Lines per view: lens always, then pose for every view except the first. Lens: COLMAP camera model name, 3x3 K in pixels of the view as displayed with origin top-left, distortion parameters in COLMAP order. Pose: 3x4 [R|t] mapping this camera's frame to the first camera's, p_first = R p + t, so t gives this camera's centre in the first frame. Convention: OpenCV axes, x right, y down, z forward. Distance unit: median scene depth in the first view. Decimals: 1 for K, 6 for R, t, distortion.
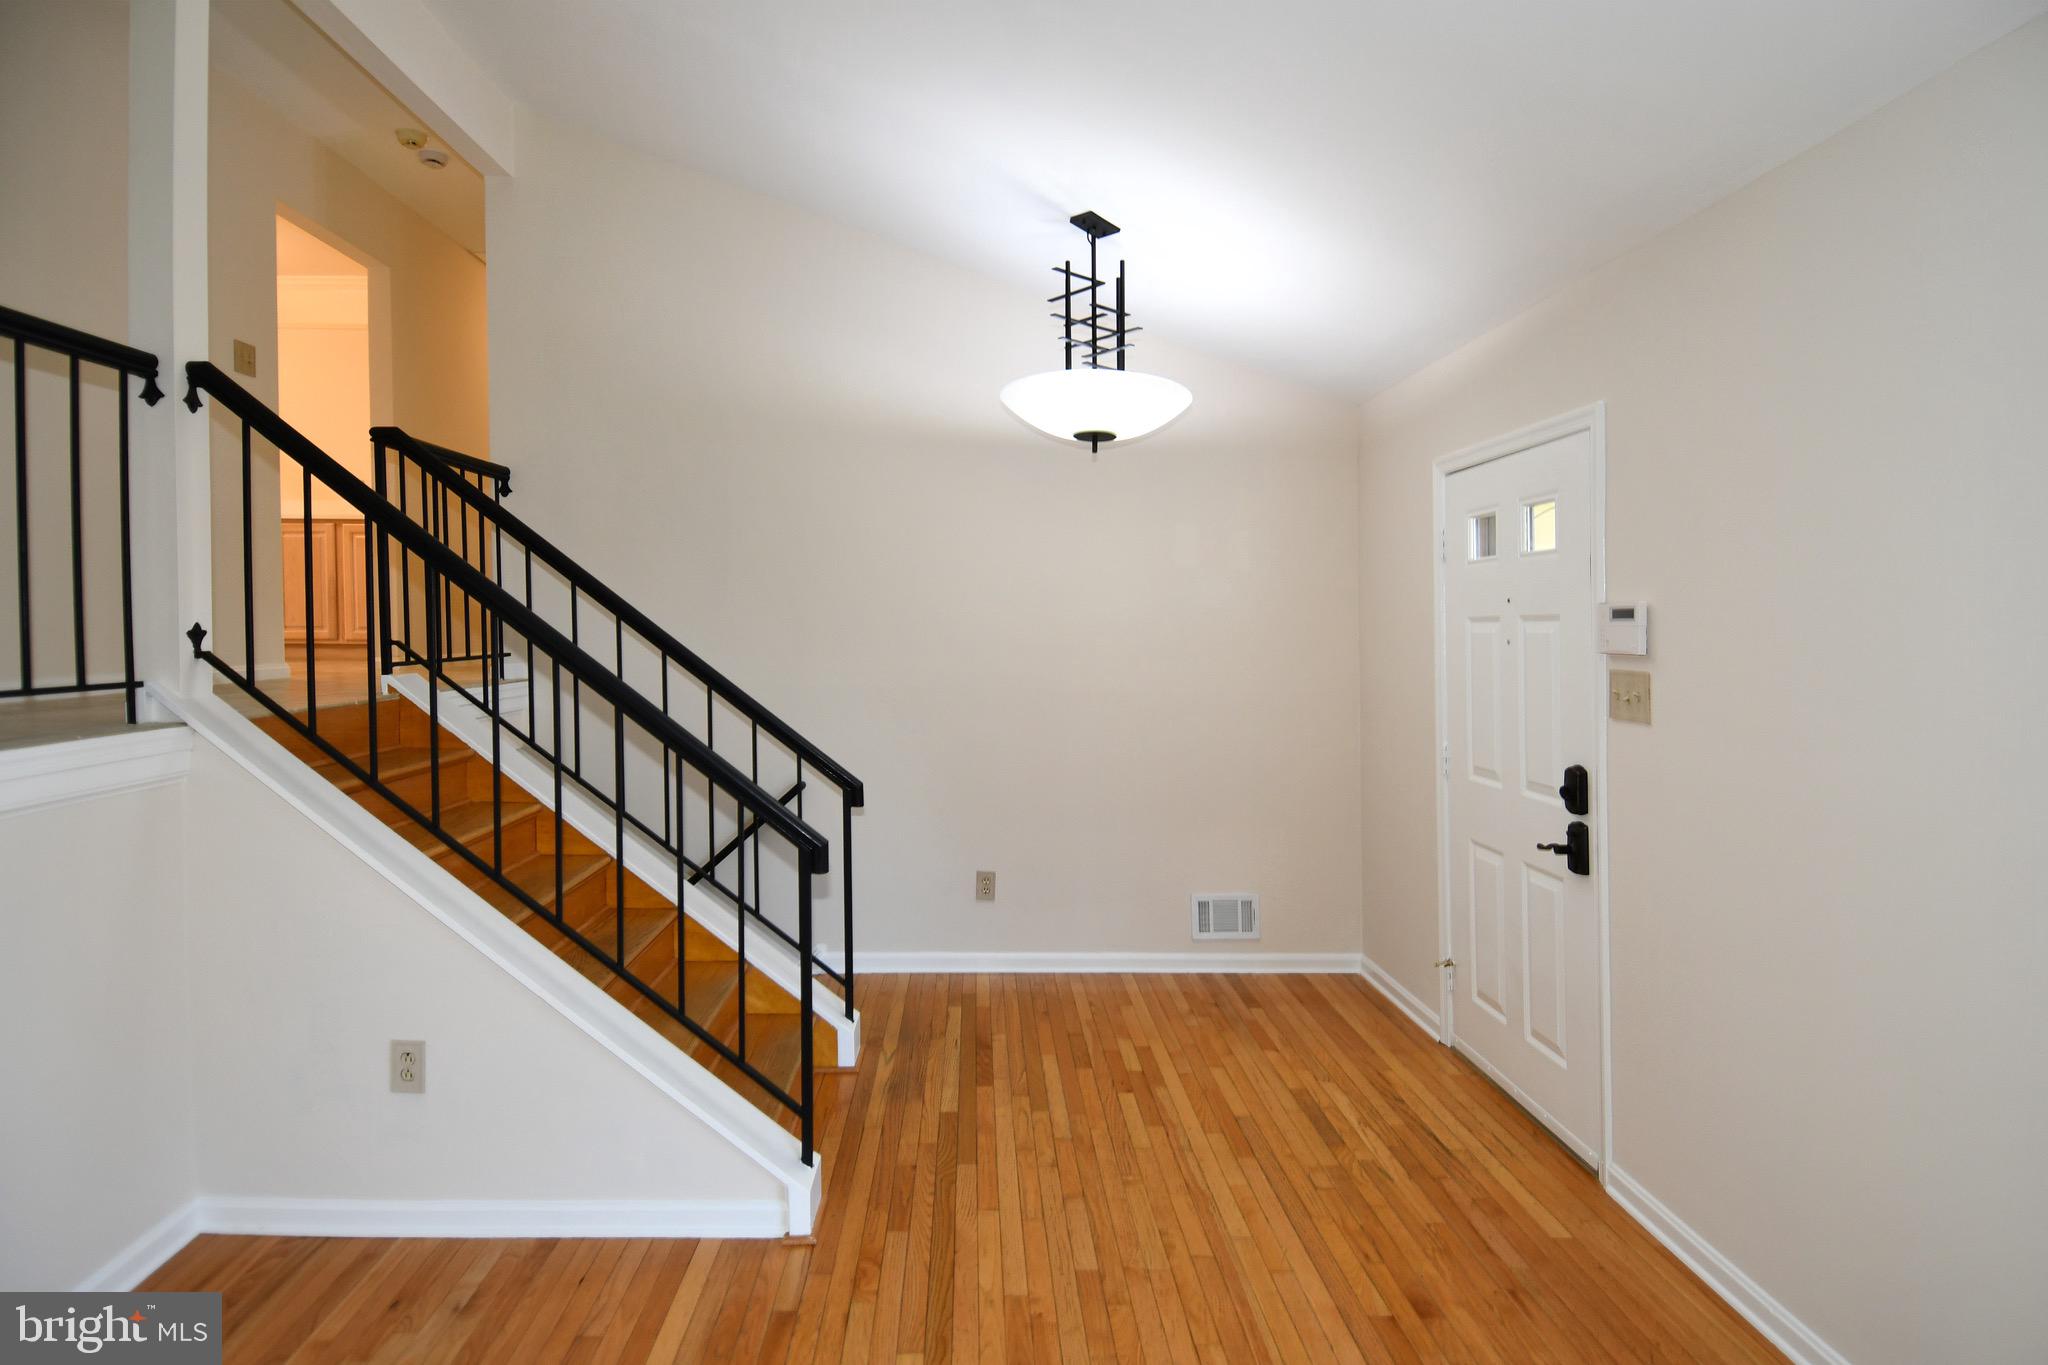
lens RADIAL K [[1113.7, 0, 1028.5], [0, 1113.7, 636.9], [0, 0, 1]] dist [0.053405, -0.050183]
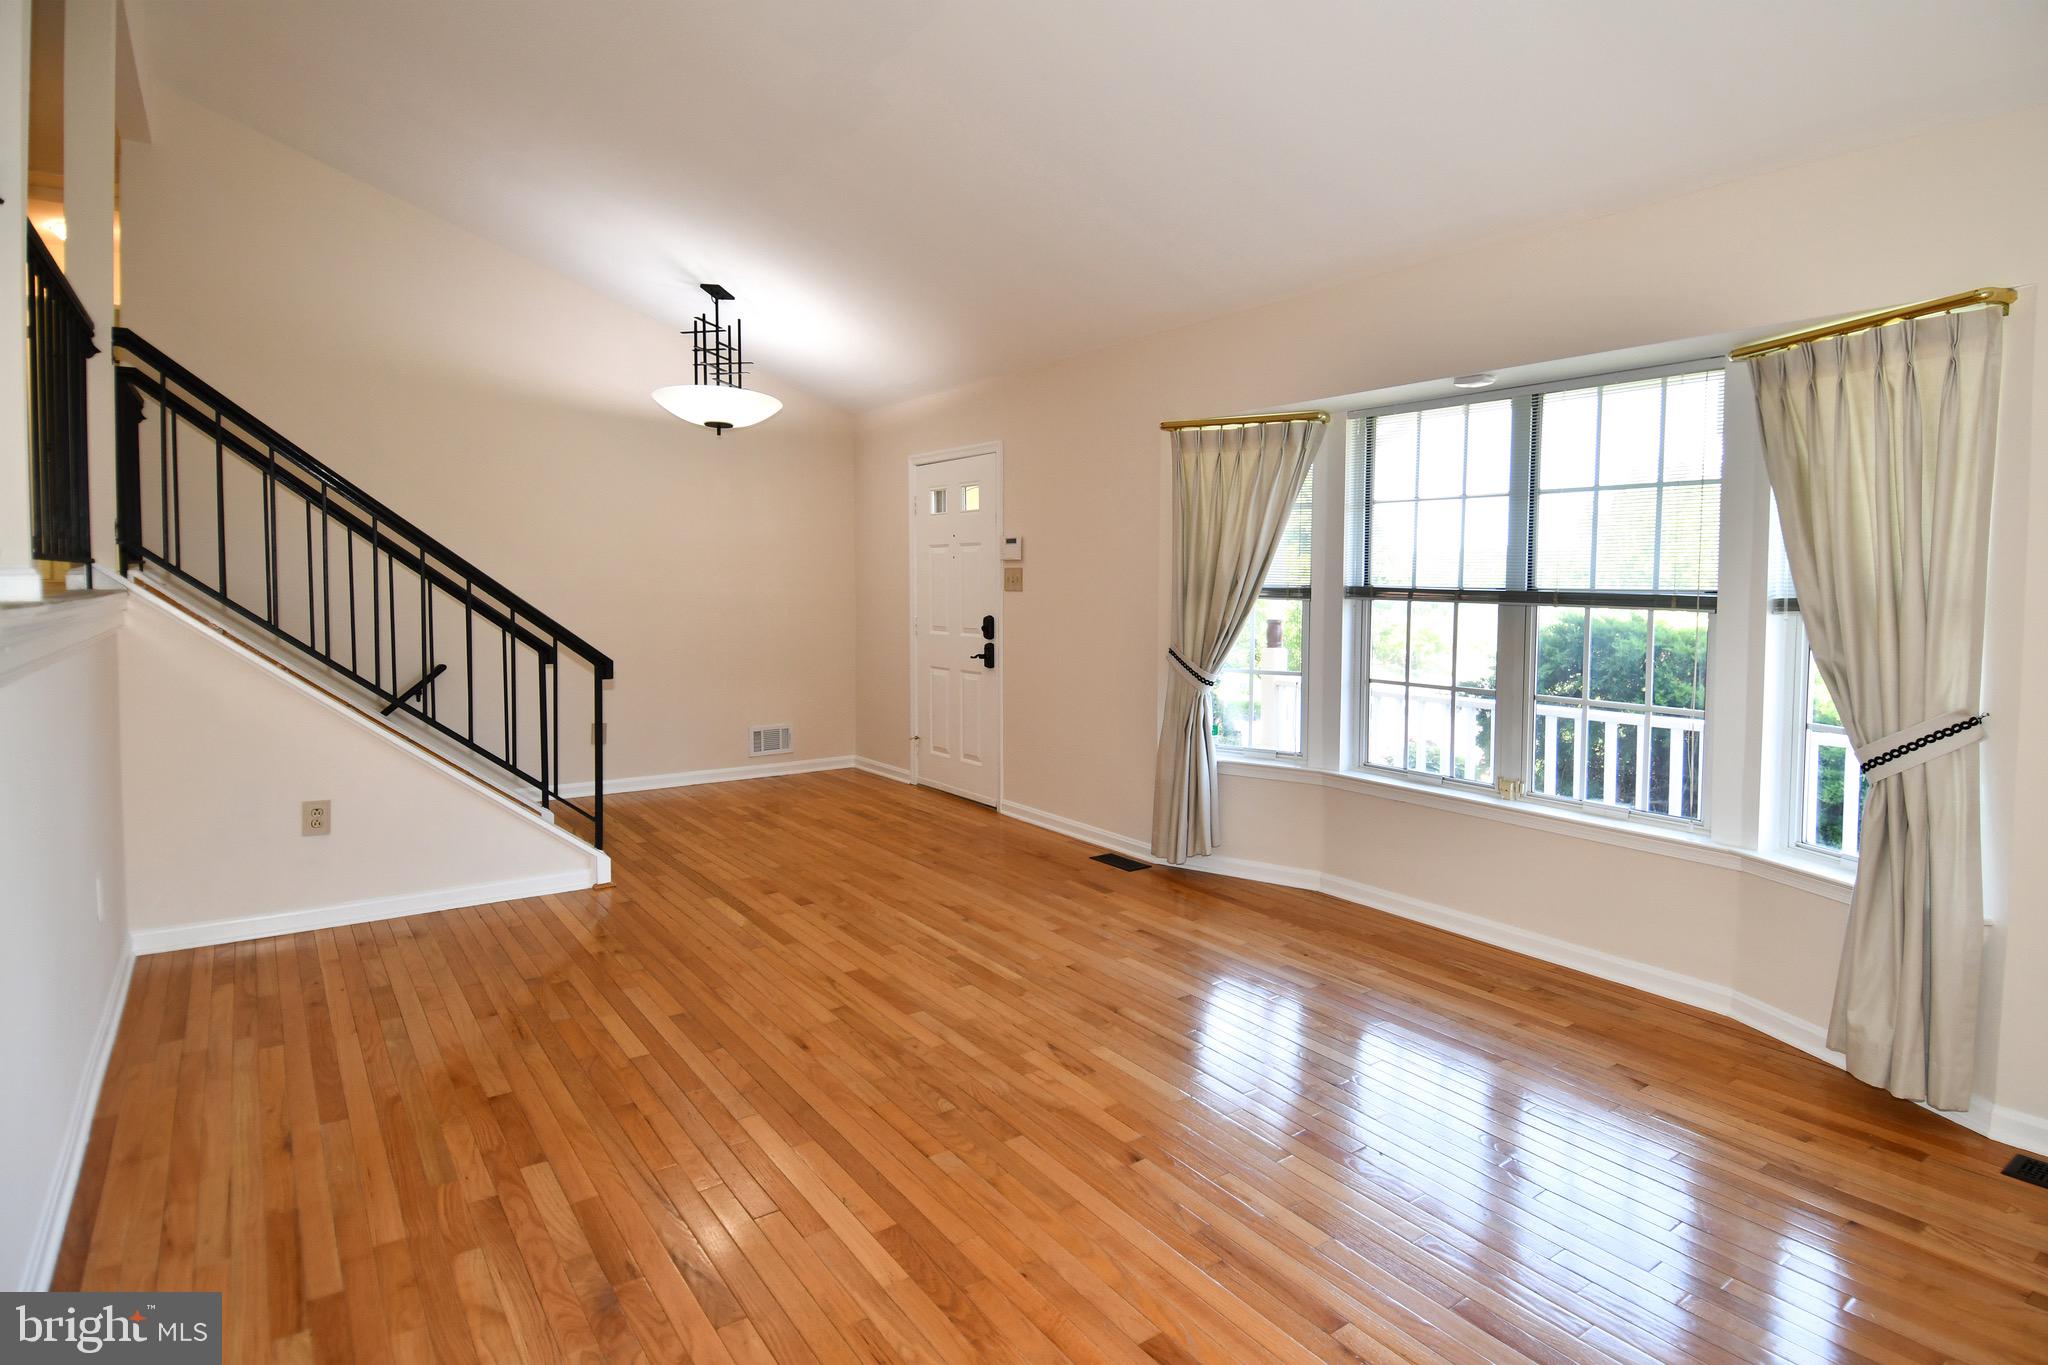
lens RADIAL K [[1091.6, 0, 1077.5], [0, 1091.6, 660.6], [0, 0, 1]] dist [0.040194, -0.049131]
pose [[0.822484, -0.031170, 0.567934, -0.445386], [-0.005493, 0.998015, 0.062729, 0.059457], [-0.568762, -0.054713, 0.820681, -0.637263]]
